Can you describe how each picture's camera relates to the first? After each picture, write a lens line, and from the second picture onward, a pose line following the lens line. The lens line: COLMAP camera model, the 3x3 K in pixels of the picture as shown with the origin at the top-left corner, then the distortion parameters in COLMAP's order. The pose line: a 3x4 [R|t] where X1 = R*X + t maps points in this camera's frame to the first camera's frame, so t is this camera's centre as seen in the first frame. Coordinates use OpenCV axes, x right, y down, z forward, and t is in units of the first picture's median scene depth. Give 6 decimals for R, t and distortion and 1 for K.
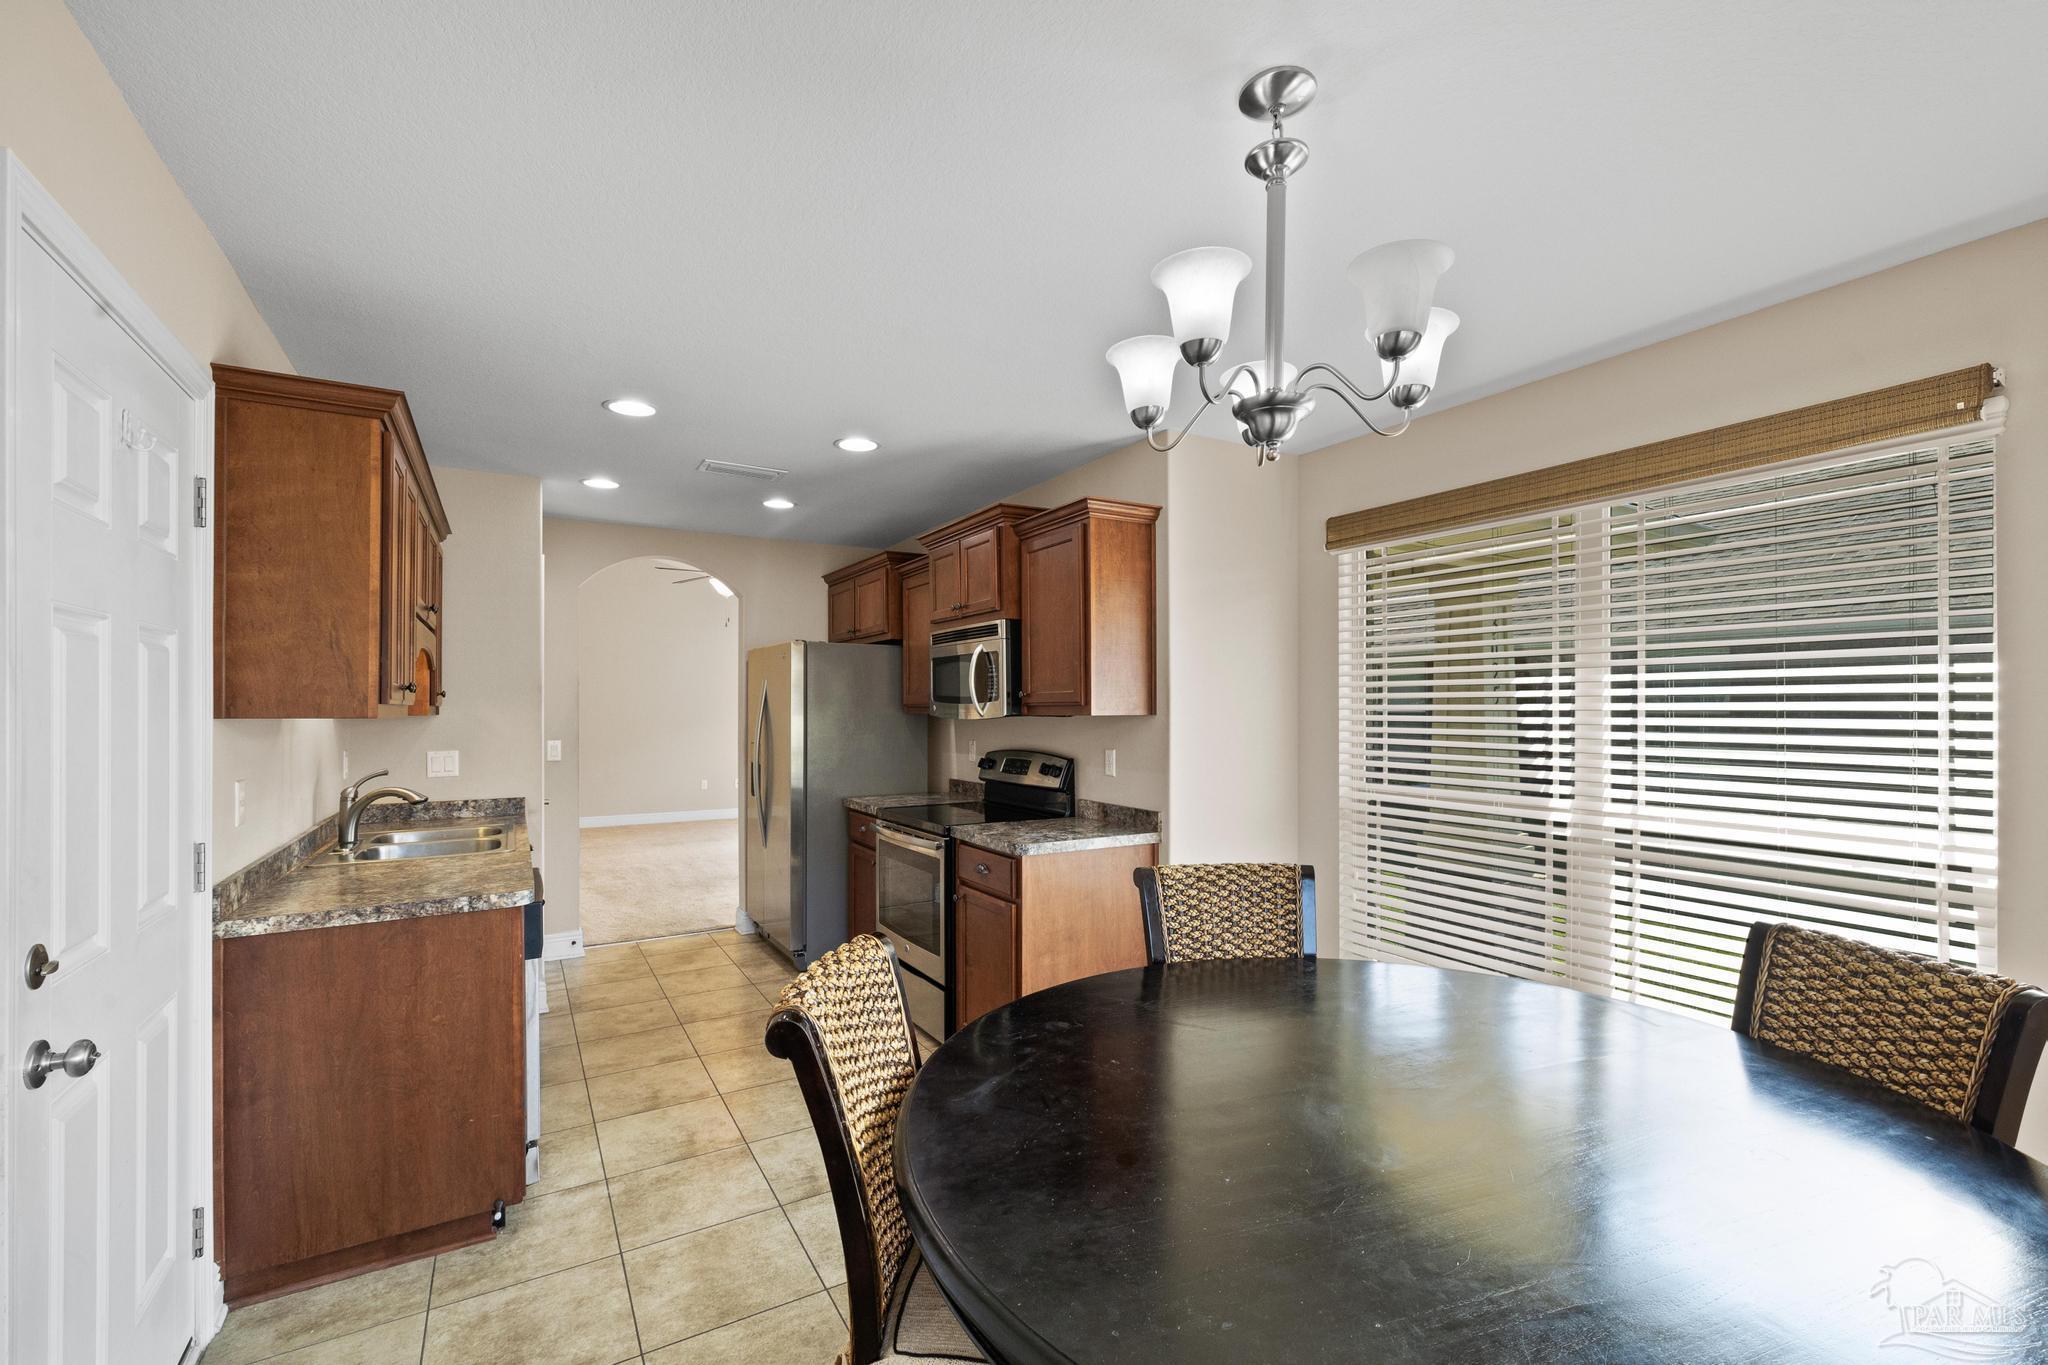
lens RADIAL K [[867.6, 0, 1014.1], [0, 867.6, 695.3], [0, 0, 1]] dist [-0.028350, 0.009904]
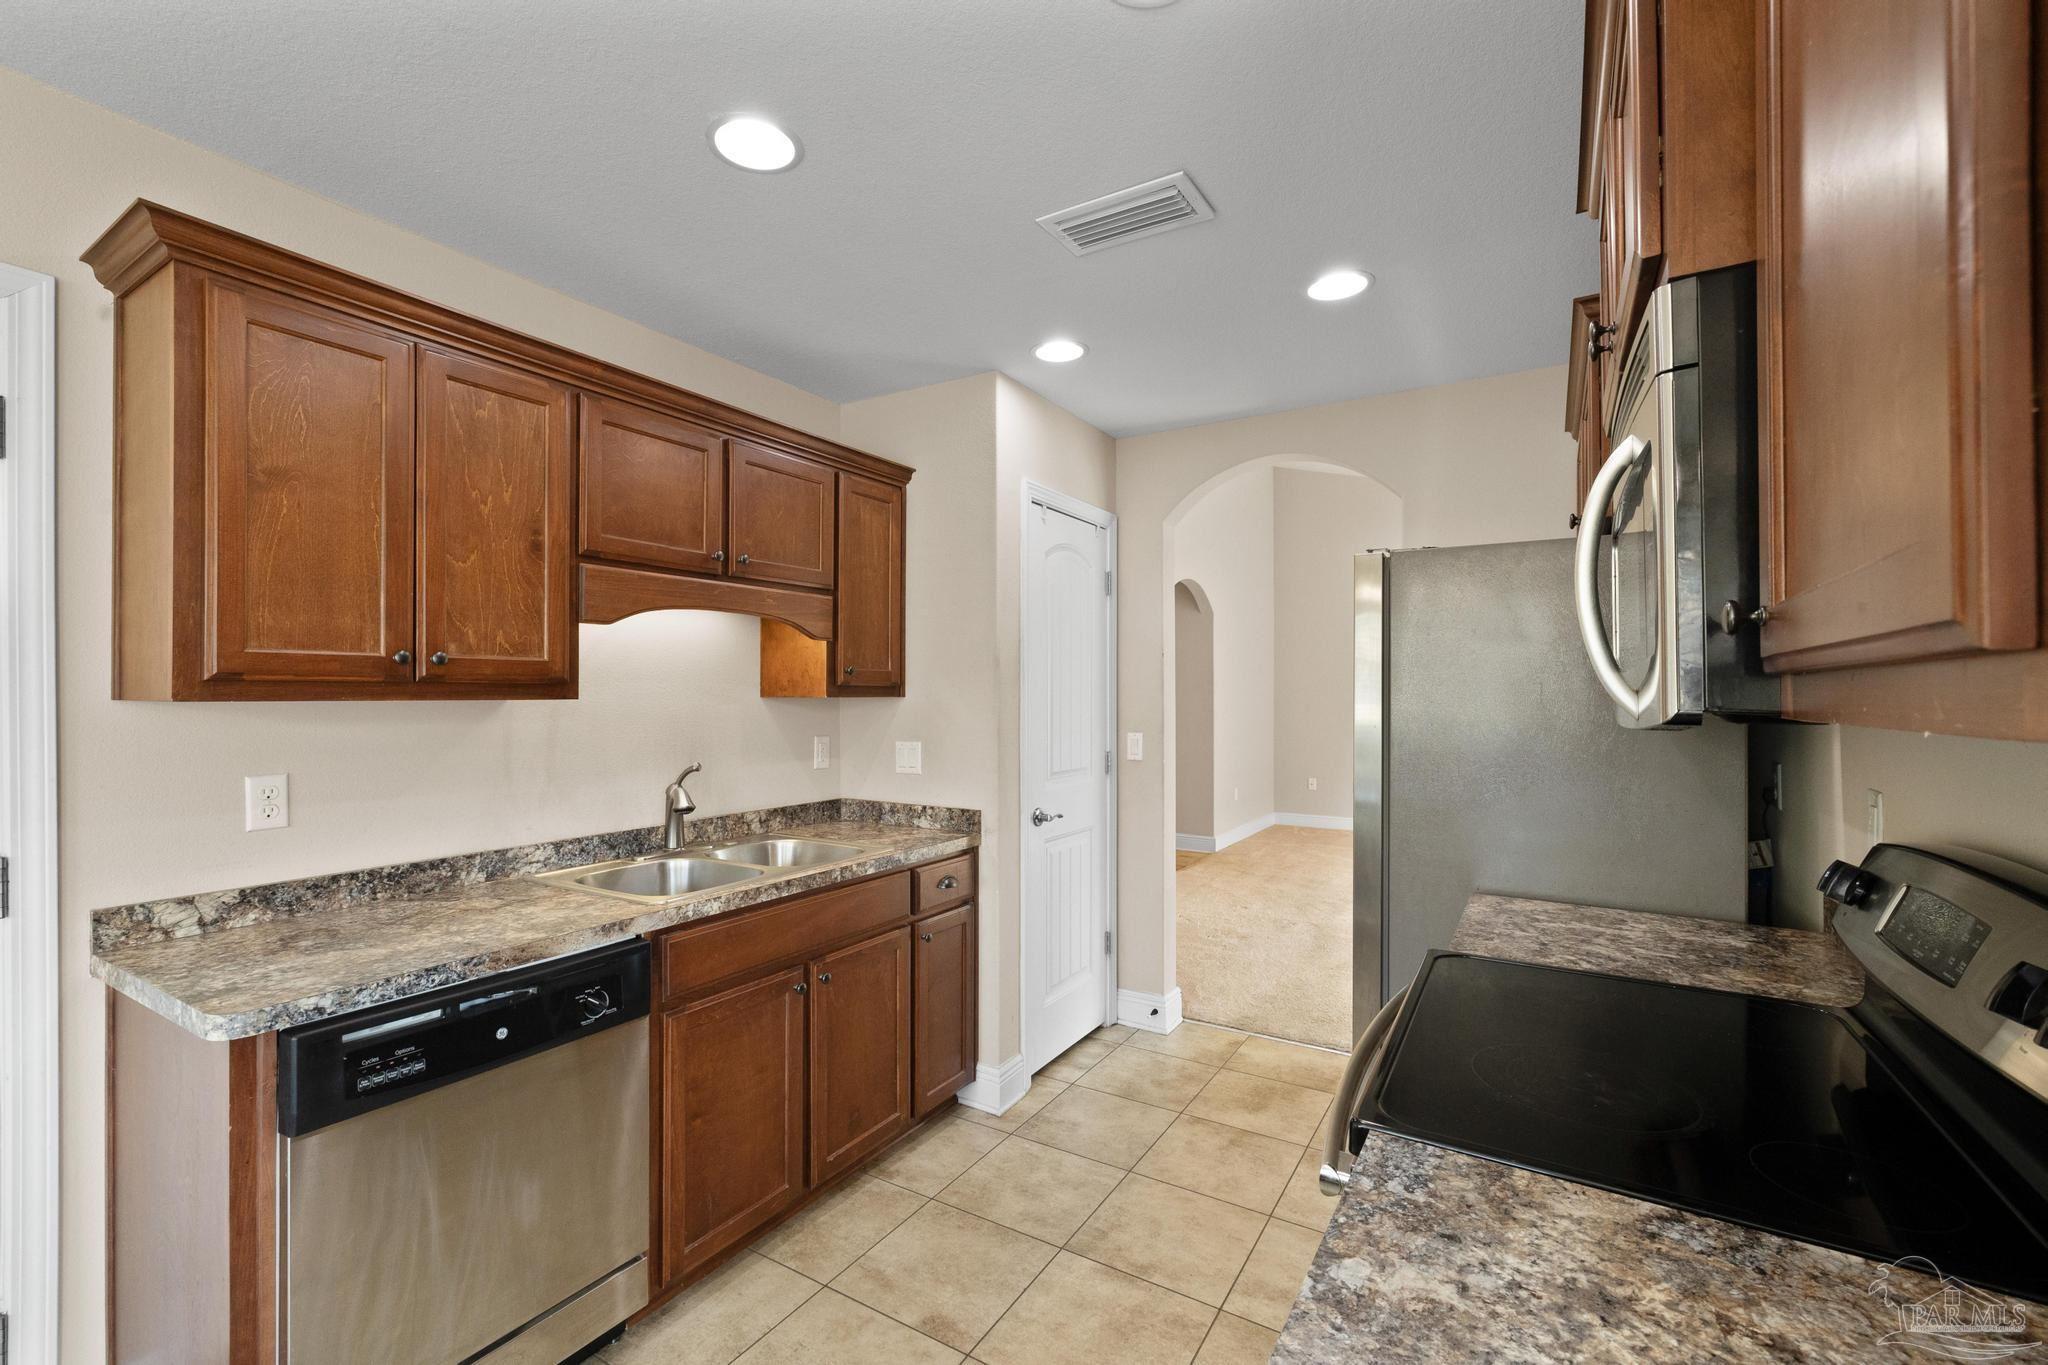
lens RADIAL K [[867.6, 0, 1014.1], [0, 867.6, 695.3], [0, 0, 1]] dist [-0.028350, 0.009904]
pose [[0.477911, 0.009995, -0.878351, 0.082275], [0.007172, 0.999858, 0.015280, 0.010176], [0.878379, -0.013602, 0.477771, 0.651751]]
